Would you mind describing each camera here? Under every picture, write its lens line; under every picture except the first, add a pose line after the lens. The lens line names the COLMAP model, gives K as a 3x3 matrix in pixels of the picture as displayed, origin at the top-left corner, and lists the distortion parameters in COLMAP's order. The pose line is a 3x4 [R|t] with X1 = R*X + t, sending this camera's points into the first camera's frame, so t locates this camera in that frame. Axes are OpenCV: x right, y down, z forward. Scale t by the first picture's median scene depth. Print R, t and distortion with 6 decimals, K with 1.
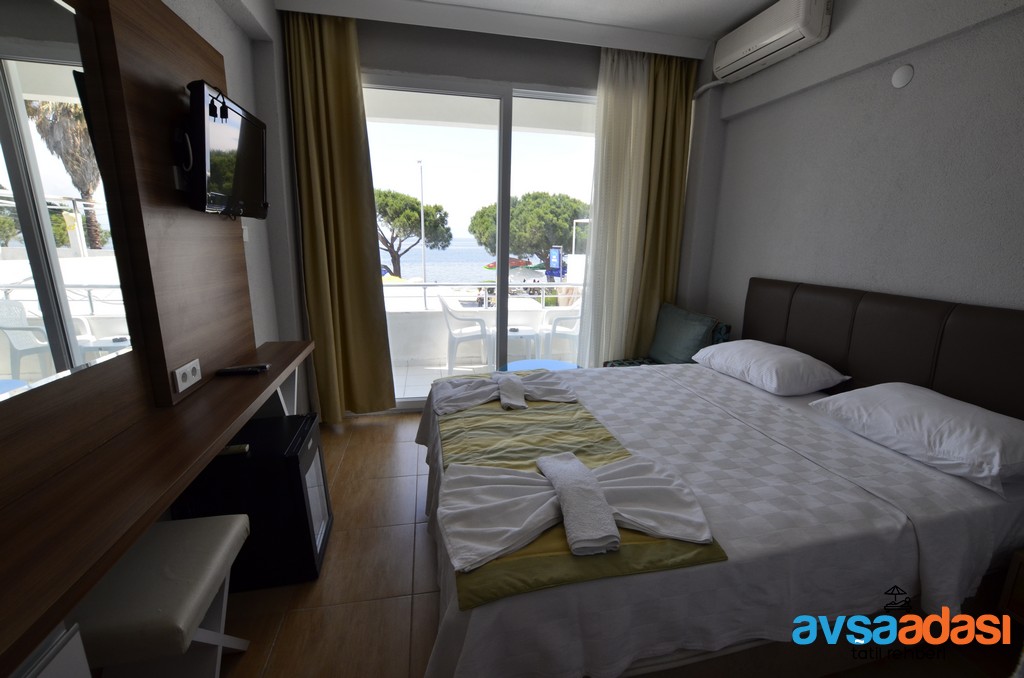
lens RADIAL K [[452.4, 0, 530.1], [0, 452.4, 347.0], [0, 0, 1]] dist [-0.038875, 0.008785]
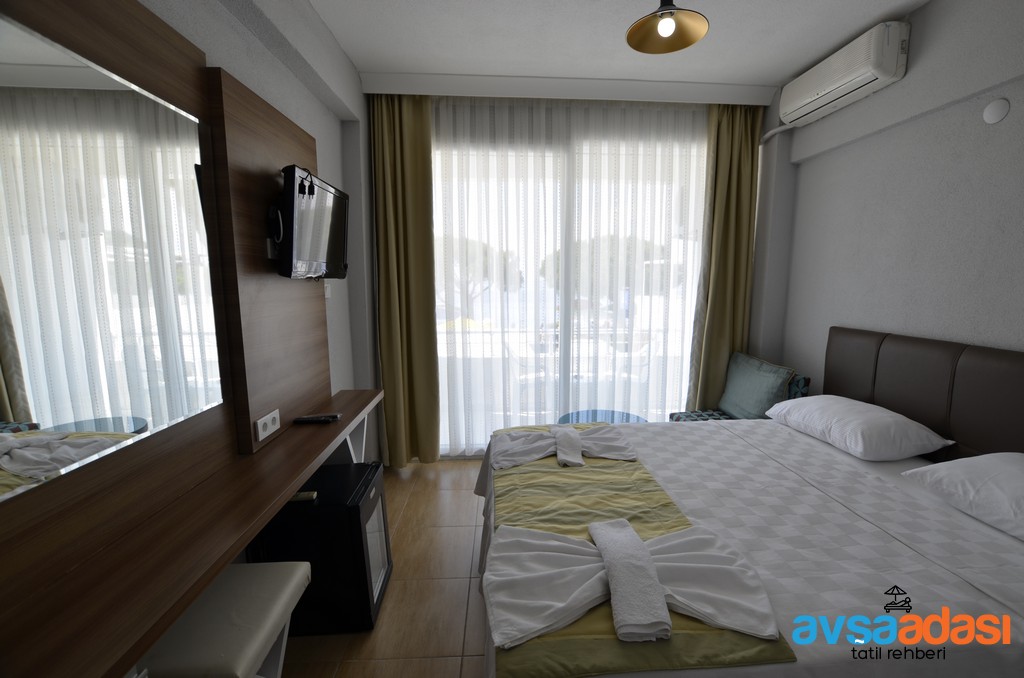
lens RADIAL K [[452.4, 0, 530.7], [0, 452.4, 345.1], [0, 0, 1]] dist [-0.038875, 0.008785]
pose [[0.987969, 0.000304, -0.154651, 0.034440], [-0.014442, 0.995809, -0.090307, -0.038878], [0.153975, 0.091454, 0.983833, -0.000025]]
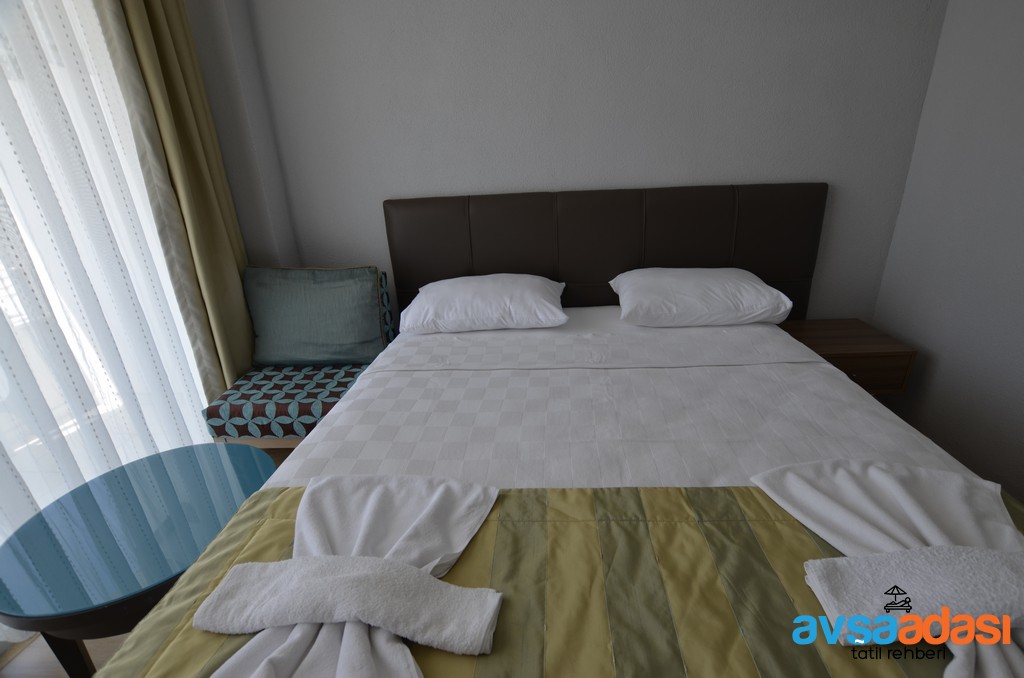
lens RADIAL K [[452.4, 0, 512.7], [0, 452.4, 338.0], [0, 0, 1]] dist [-0.038875, 0.008785]
pose [[0.280549, -0.376829, 0.882775, -0.281663], [0.271440, 0.913316, 0.303602, -0.186725], [-0.920659, 0.154446, 0.358517, 0.931316]]
